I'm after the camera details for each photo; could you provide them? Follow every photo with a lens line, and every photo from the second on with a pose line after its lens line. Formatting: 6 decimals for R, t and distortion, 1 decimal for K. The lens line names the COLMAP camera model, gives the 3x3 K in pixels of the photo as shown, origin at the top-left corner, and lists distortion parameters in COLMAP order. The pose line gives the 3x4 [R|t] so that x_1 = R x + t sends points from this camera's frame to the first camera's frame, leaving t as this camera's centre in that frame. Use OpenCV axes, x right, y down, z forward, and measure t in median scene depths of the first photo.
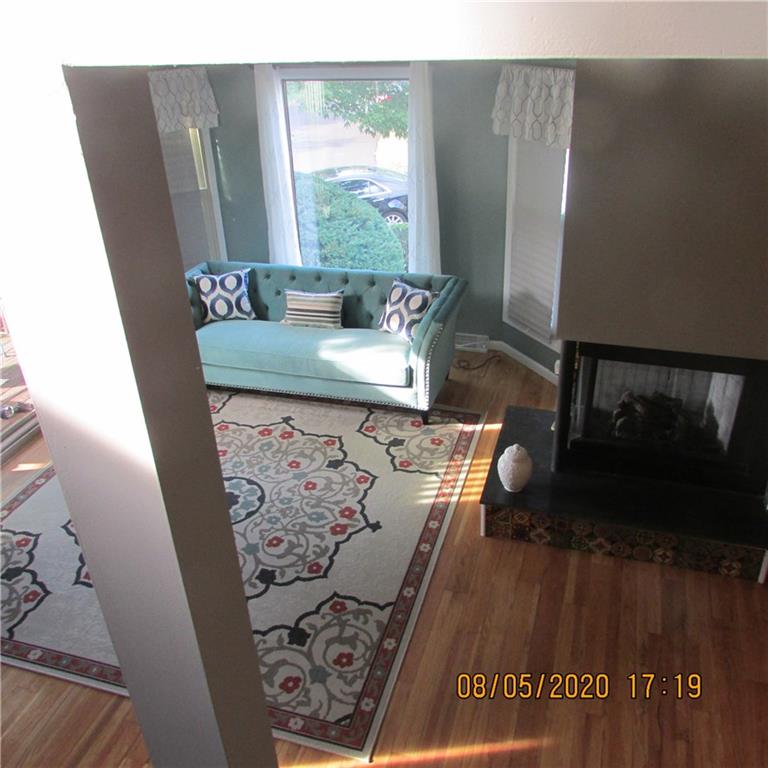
lens RADIAL K [[752.9, 0, 384.0], [0, 752.9, 384.0], [0, 0, 1]] dist [-0.007463, -0.002504]
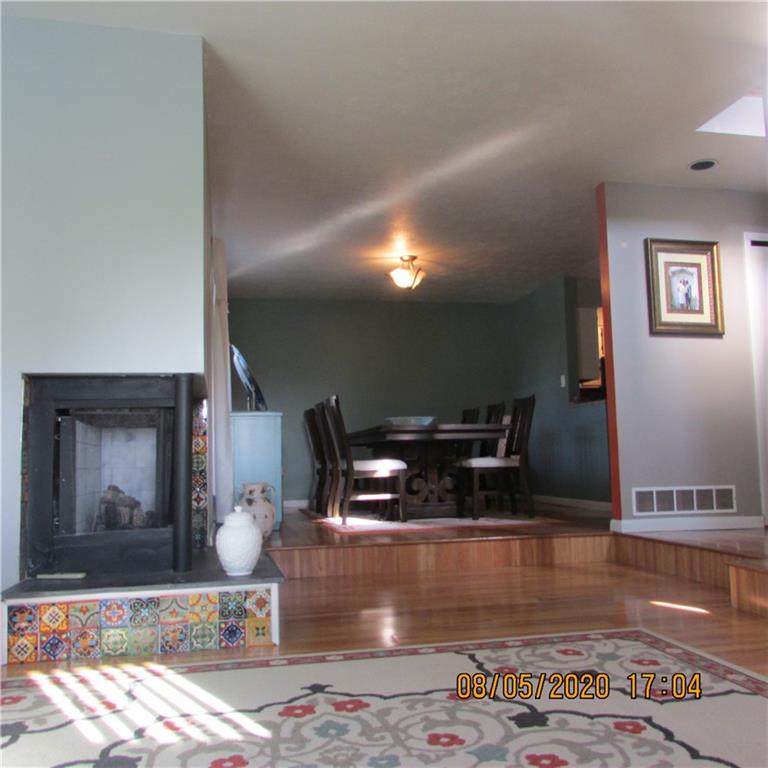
lens RADIAL K [[742.3, 0, 384.0], [0, 742.3, 384.0], [0, 0, 1]] dist [-0.007247, -0.022628]
pose [[-0.494622, 0.141259, 0.857552, -0.480948], [0.460765, 0.879245, 0.120929, -0.043499], [-0.736916, 0.454944, -0.499981, 1.027881]]
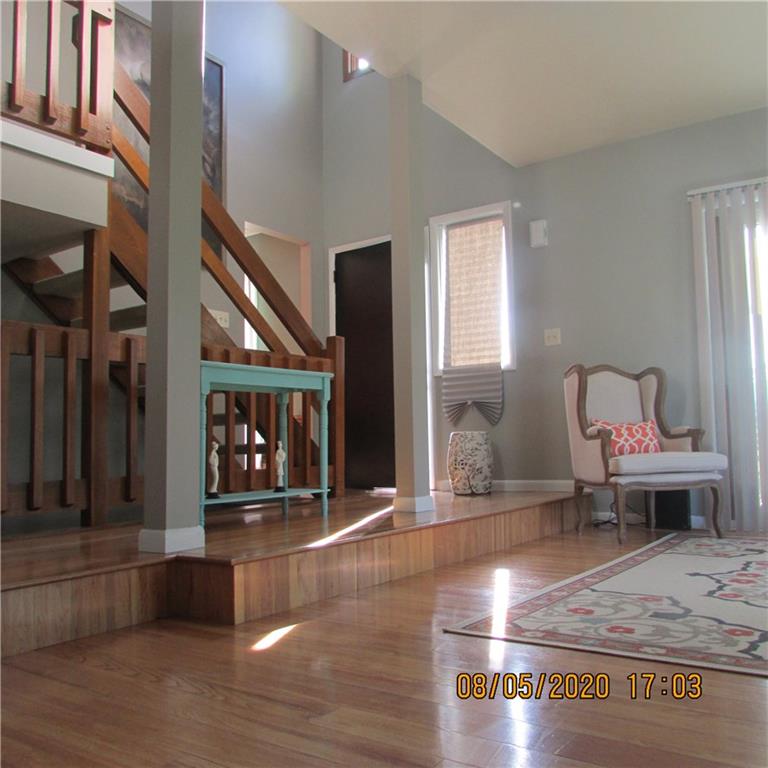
lens RADIAL K [[752.9, 0, 384.0], [0, 752.9, 384.0], [0, 0, 1]] dist [-0.007463, -0.002504]
pose [[-0.307844, -0.022328, -0.951175, 0.458553], [-0.429851, 0.895142, 0.118108, 0.139749], [0.848799, 0.445222, -0.285162, 0.674172]]
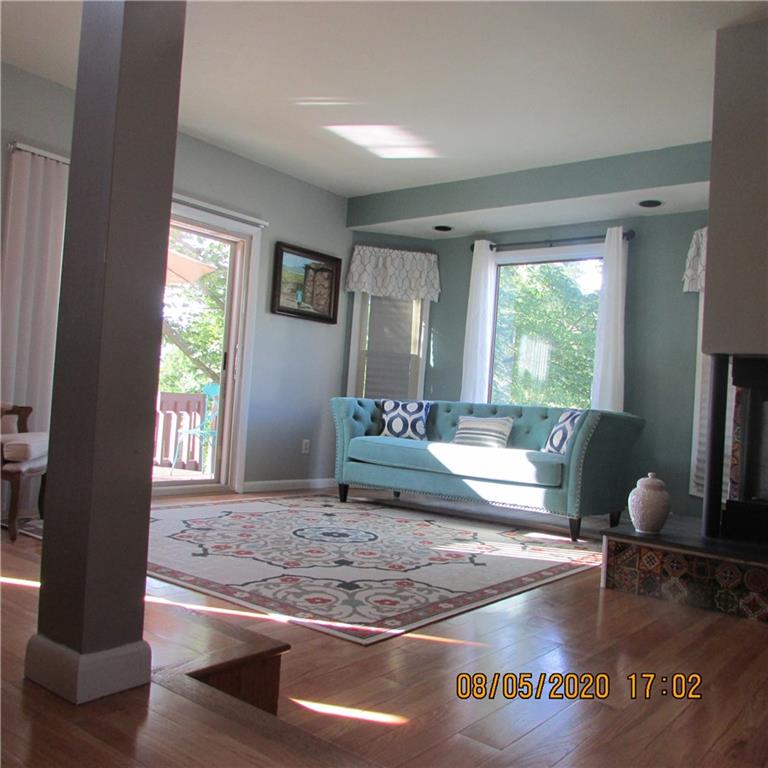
lens RADIAL K [[742.3, 0, 384.0], [0, 742.3, 384.0], [0, 0, 1]] dist [-0.007247, -0.022628]
pose [[0.928373, 0.097991, -0.358498, 0.157211], [-0.268070, 0.844673, -0.463320, 0.399559], [0.257412, 0.526236, 0.810441, 0.152167]]
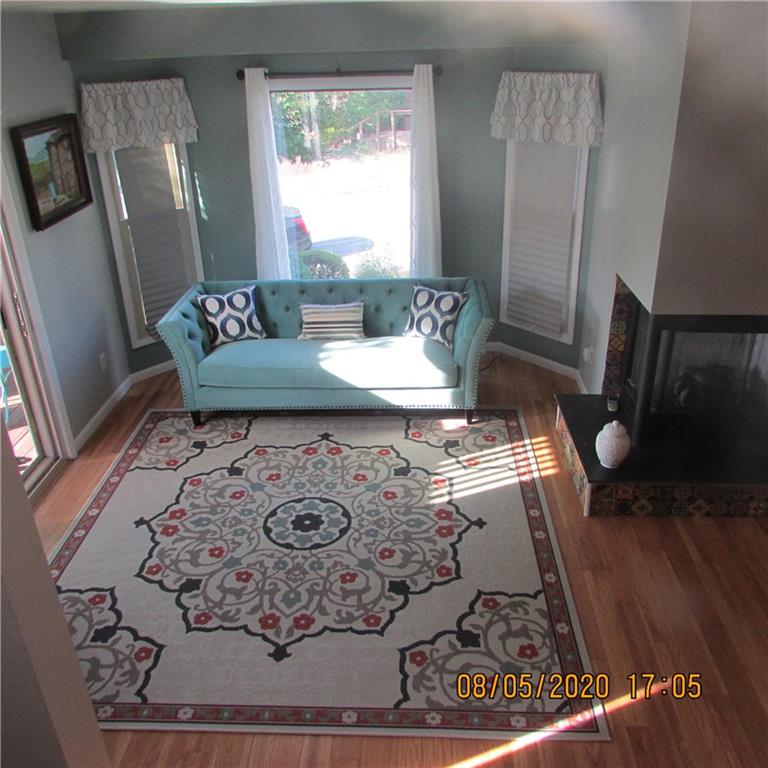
lens RADIAL K [[752.9, 0, 384.0], [0, 752.9, 384.0], [0, 0, 1]] dist [-0.007463, -0.002504]
pose [[0.966551, -0.096085, 0.237794, -0.315468], [0.108689, 0.993253, -0.040441, 0.031804], [-0.232304, 0.064934, 0.970473, 0.058899]]
